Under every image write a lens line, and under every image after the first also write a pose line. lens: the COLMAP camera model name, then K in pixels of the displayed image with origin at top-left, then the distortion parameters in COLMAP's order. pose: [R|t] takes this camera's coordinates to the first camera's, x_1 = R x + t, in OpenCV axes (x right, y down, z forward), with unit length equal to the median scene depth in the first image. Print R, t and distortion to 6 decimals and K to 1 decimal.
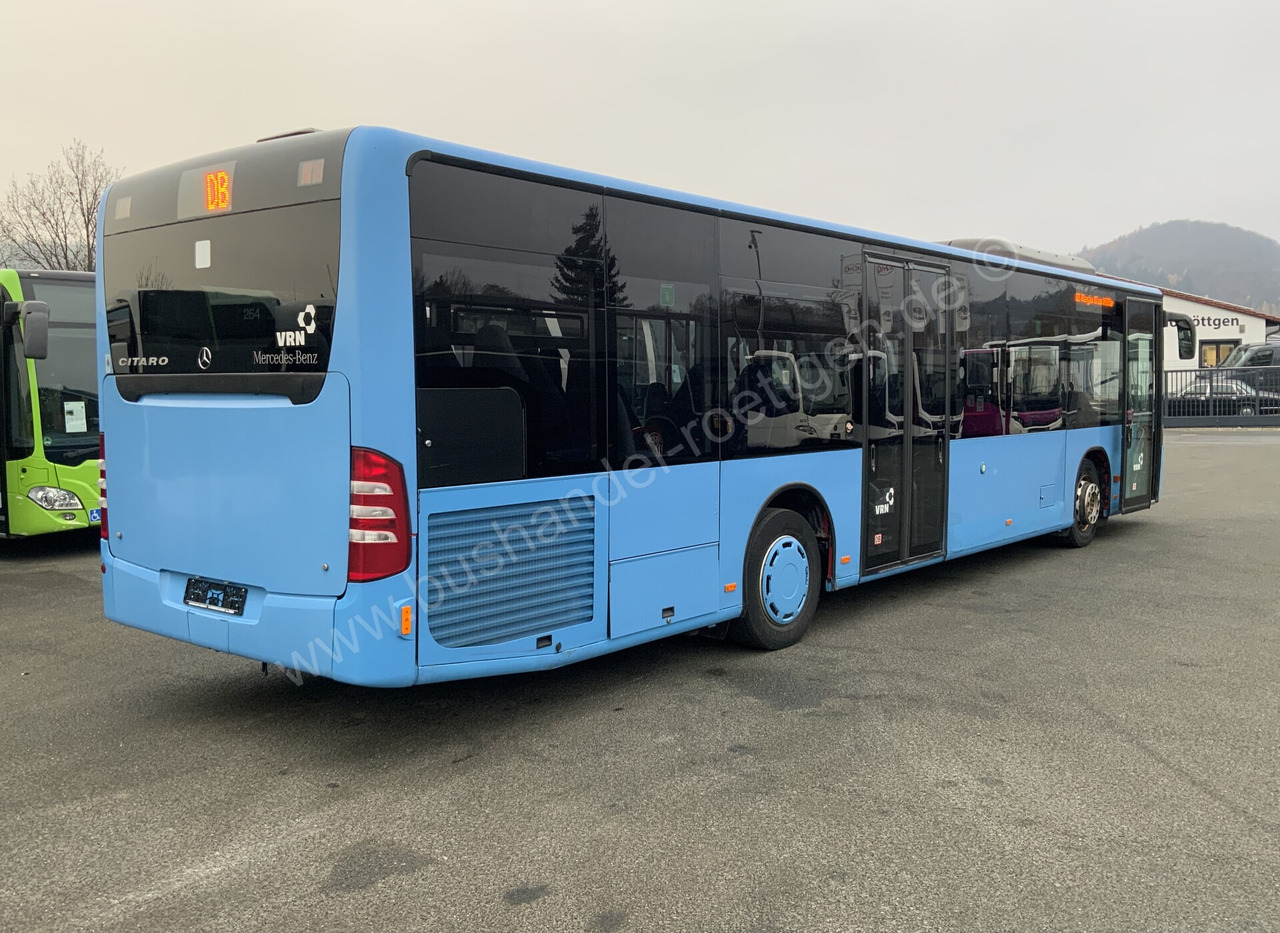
lens RADIAL K [[1180.1, 0, 640.0], [0, 1180.1, 466.5], [0, 0, 1]] dist [-0.012033, -0.014439]
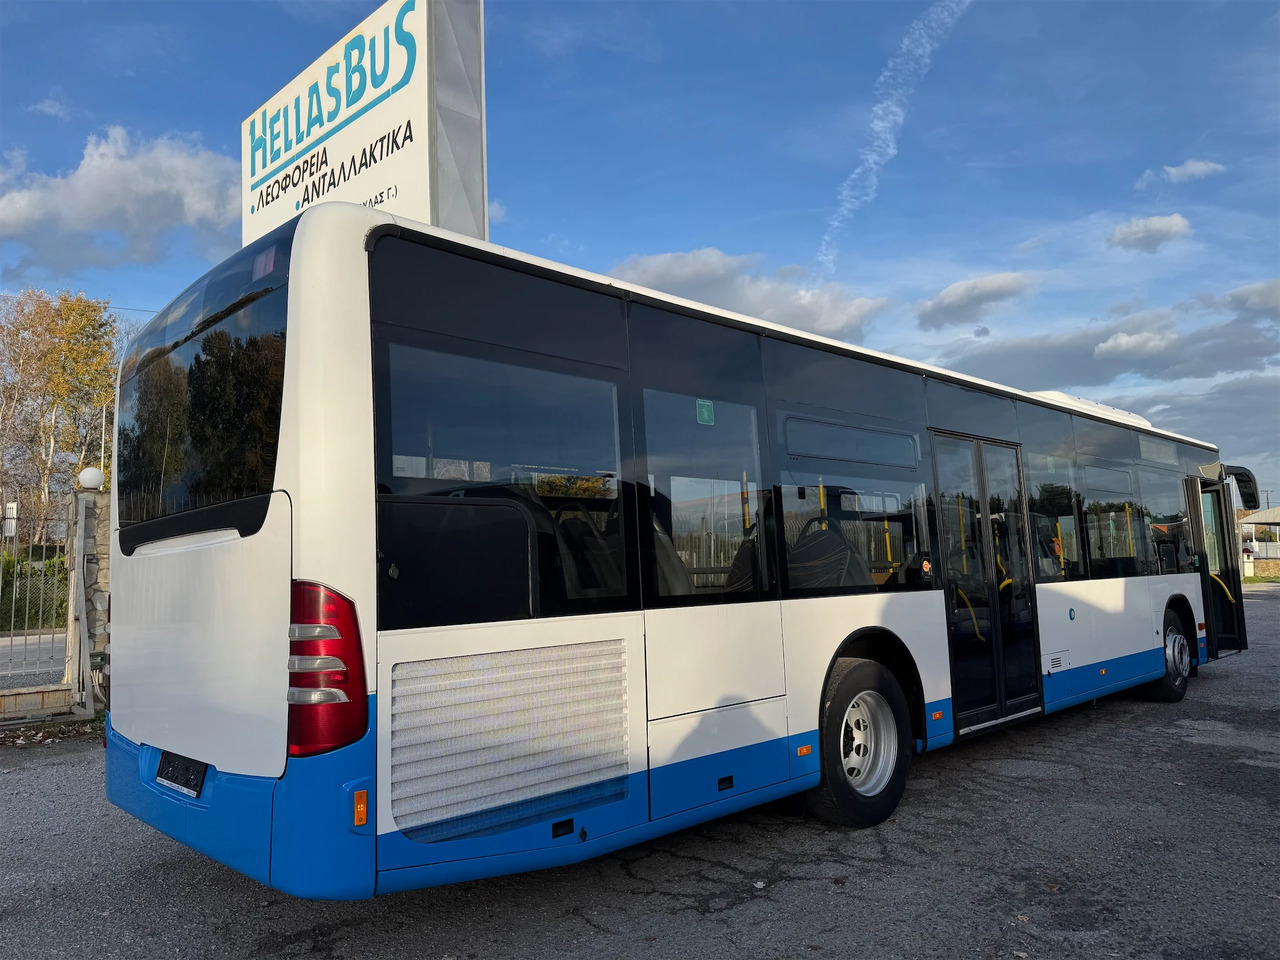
lens RADIAL K [[1006.1, 0, 640.0], [0, 1006.1, 480.0], [0, 0, 1]] dist [0.000243, 0.002877]
pose [[0.994870, -0.056652, -0.083813, 0.041162], [0.041568, 0.984242, -0.171870, 0.037379], [0.092229, 0.167504, 0.981548, 0.306262]]
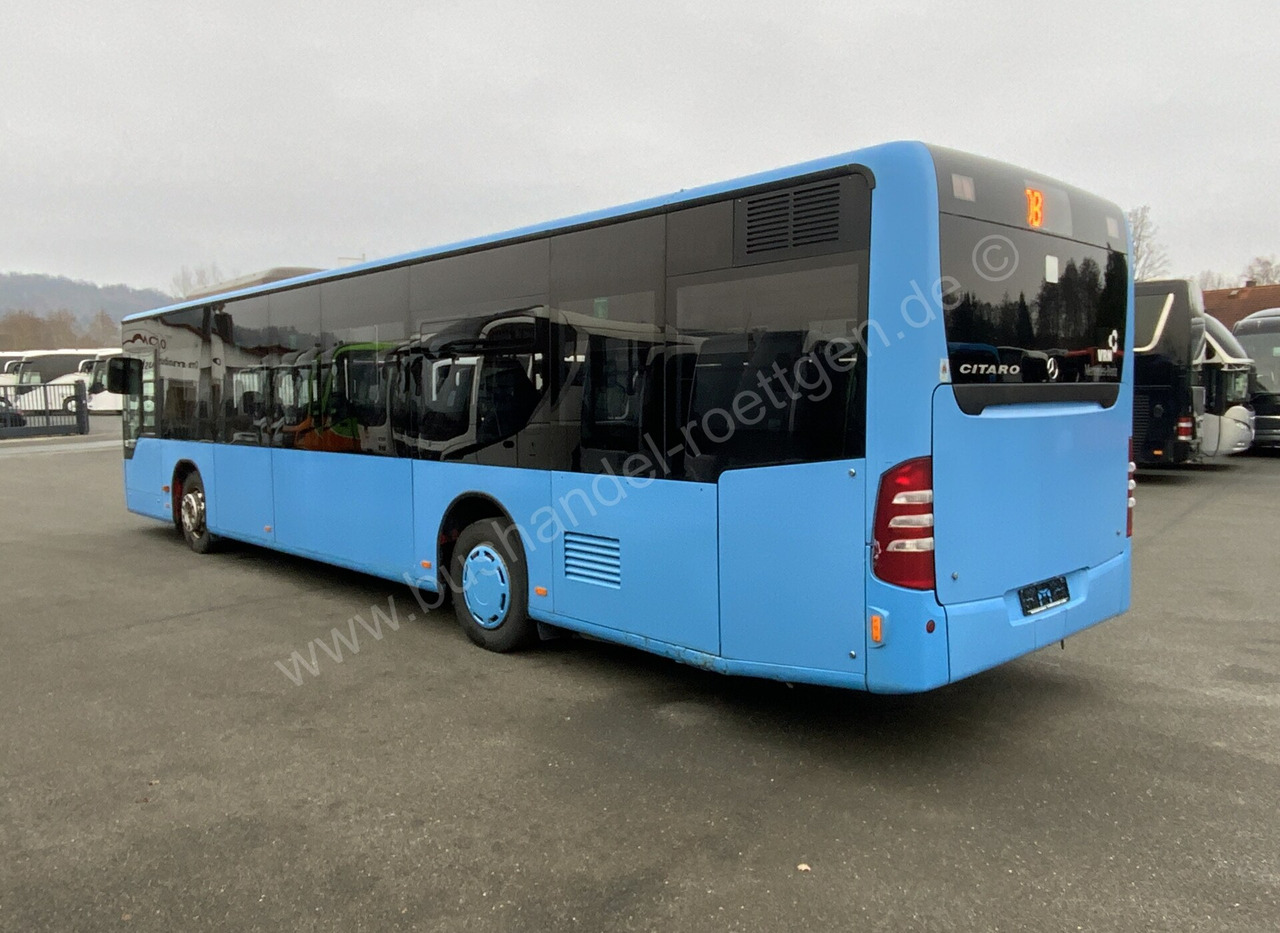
lens RADIAL K [[970.6, 0, 640.0], [0, 970.6, 466.5], [0, 0, 1]] dist [-0.009154, -0.006306]
pose [[0.147065, -0.073491, 0.986393, -1.273059], [0.085739, 0.994430, 0.061307, -0.089202], [-0.985404, 0.075557, 0.152547, 1.230508]]
